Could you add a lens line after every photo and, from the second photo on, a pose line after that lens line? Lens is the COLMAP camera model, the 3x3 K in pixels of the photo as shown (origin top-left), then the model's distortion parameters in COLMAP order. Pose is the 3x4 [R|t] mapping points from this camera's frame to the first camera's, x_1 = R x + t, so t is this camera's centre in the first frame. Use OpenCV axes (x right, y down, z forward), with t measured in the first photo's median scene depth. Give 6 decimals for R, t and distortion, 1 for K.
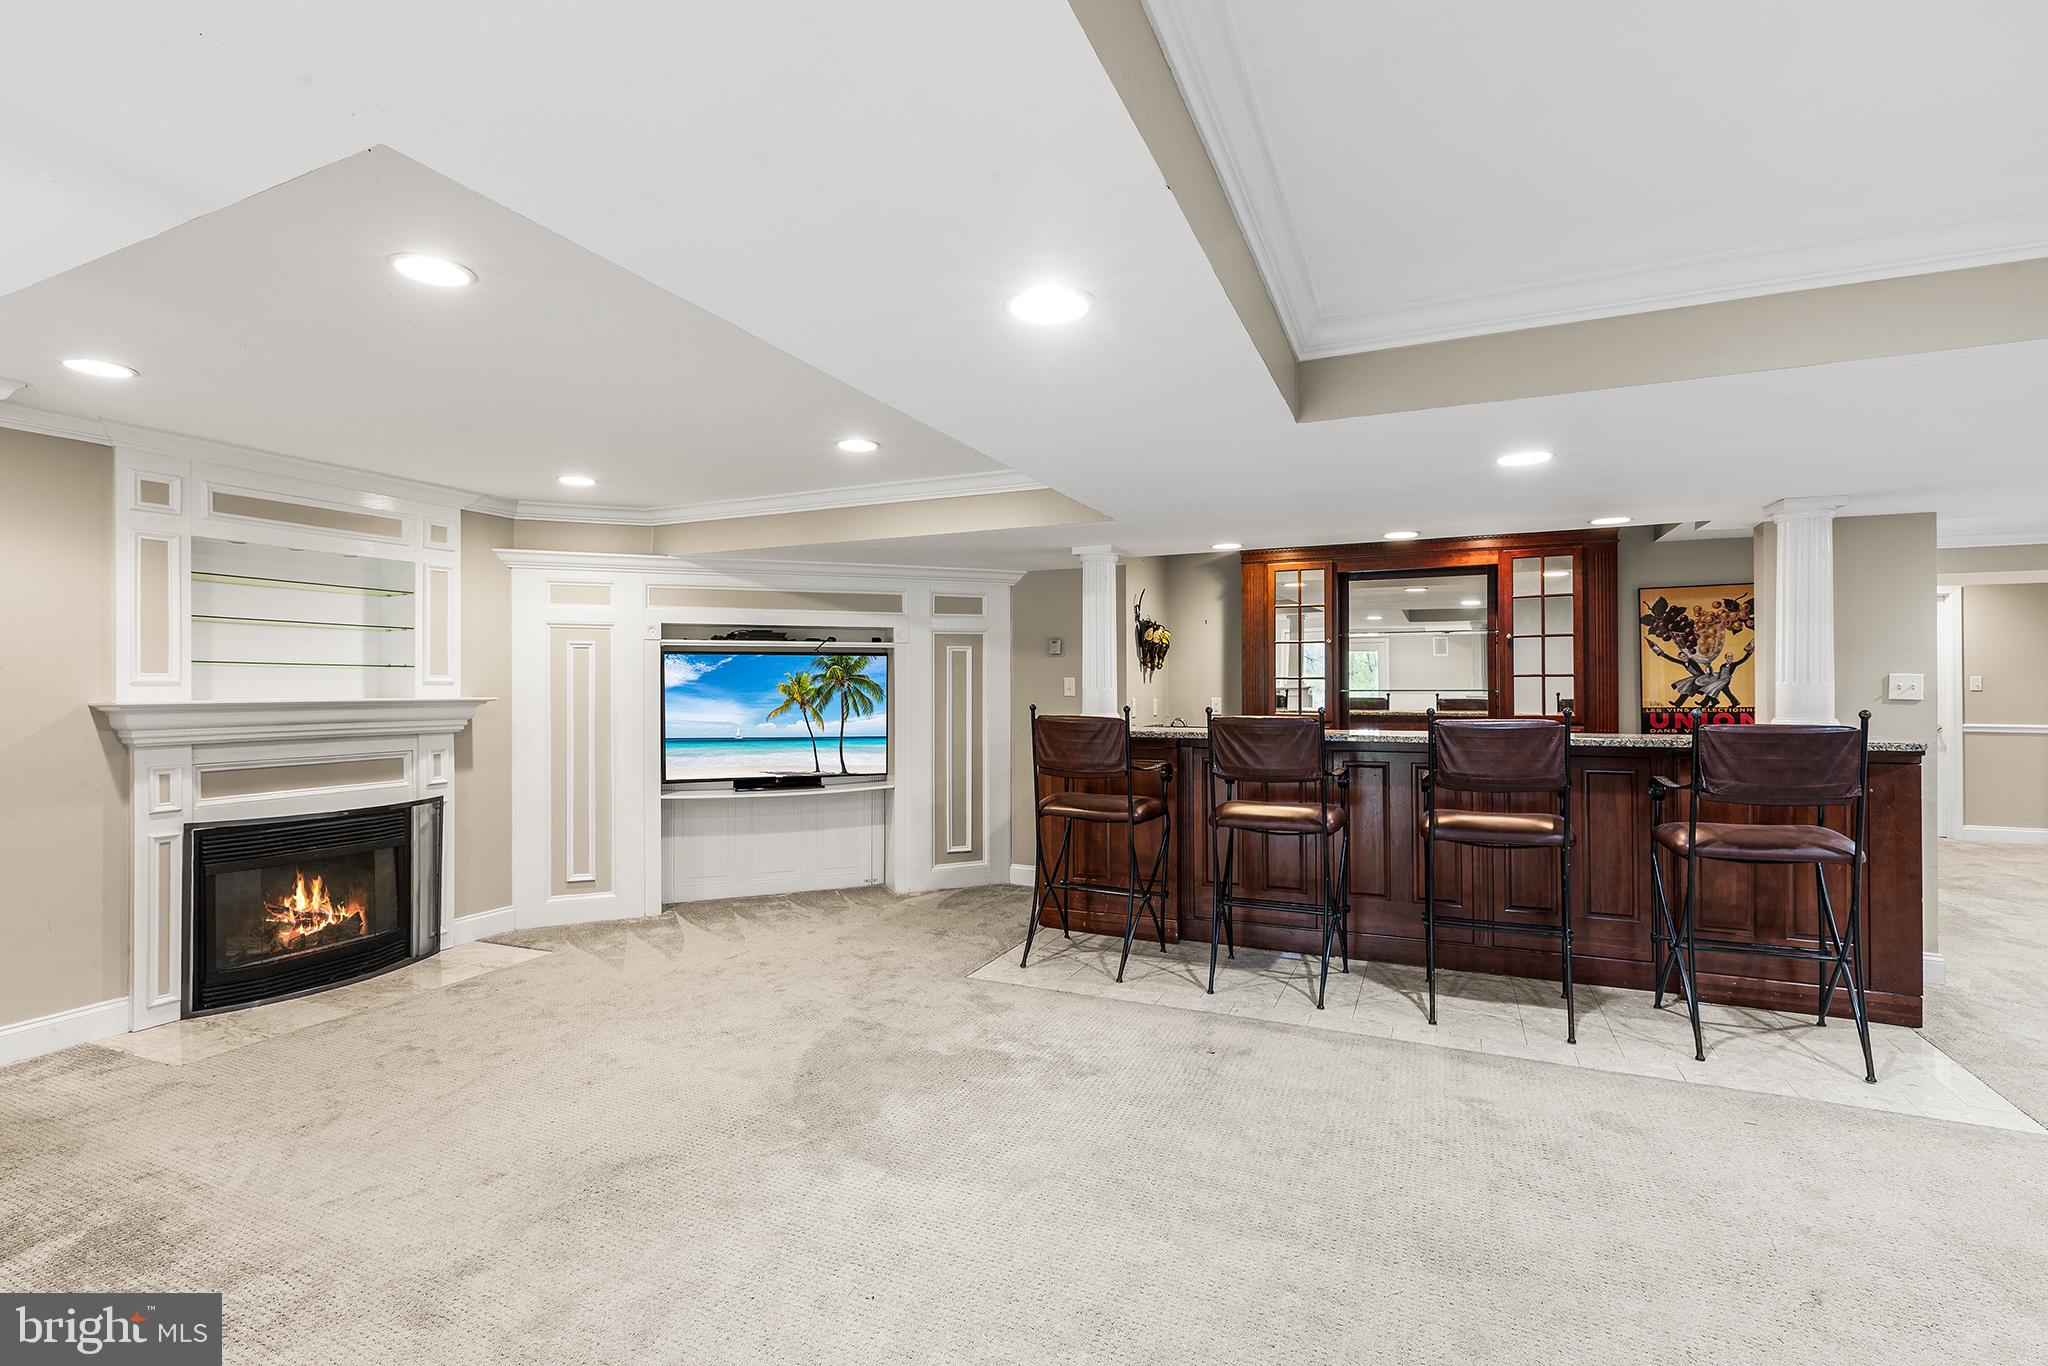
lens RADIAL K [[926.5, 0, 1029.7], [0, 926.5, 687.5], [0, 0, 1]] dist [0.000592, -0.000951]
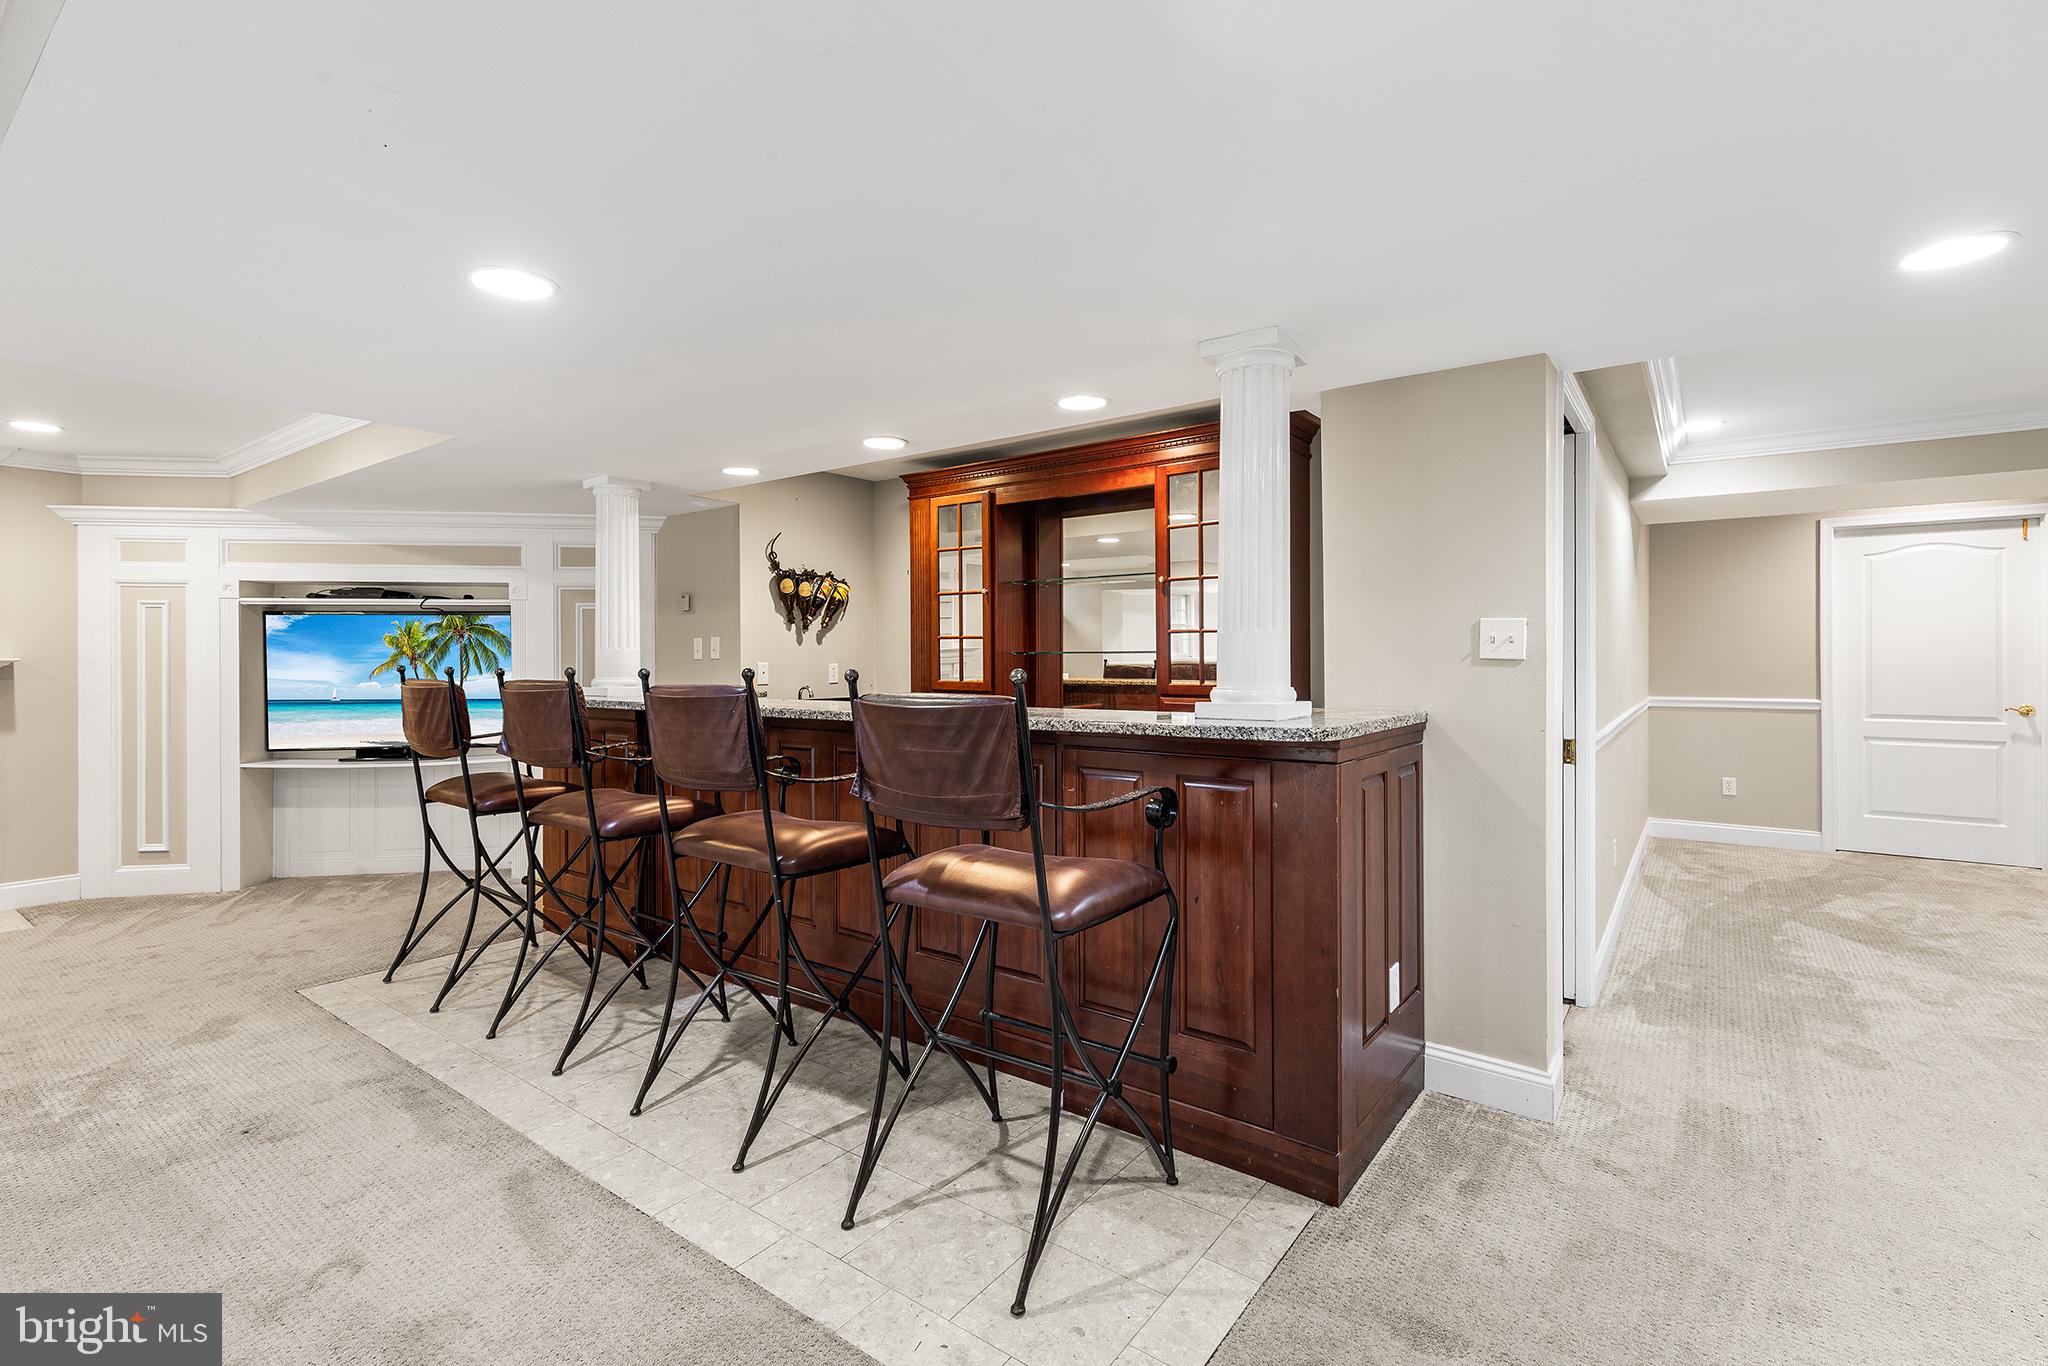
lens RADIAL K [[926.5, 0, 1026.9], [0, 926.5, 652.5], [0, 0, 1]] dist [0.000592, -0.000951]
pose [[0.978837, -0.001373, -0.204636, 0.592961], [0.000221, 0.999984, -0.005656, 0.009477], [0.204641, 0.005491, 0.978822, 0.248346]]
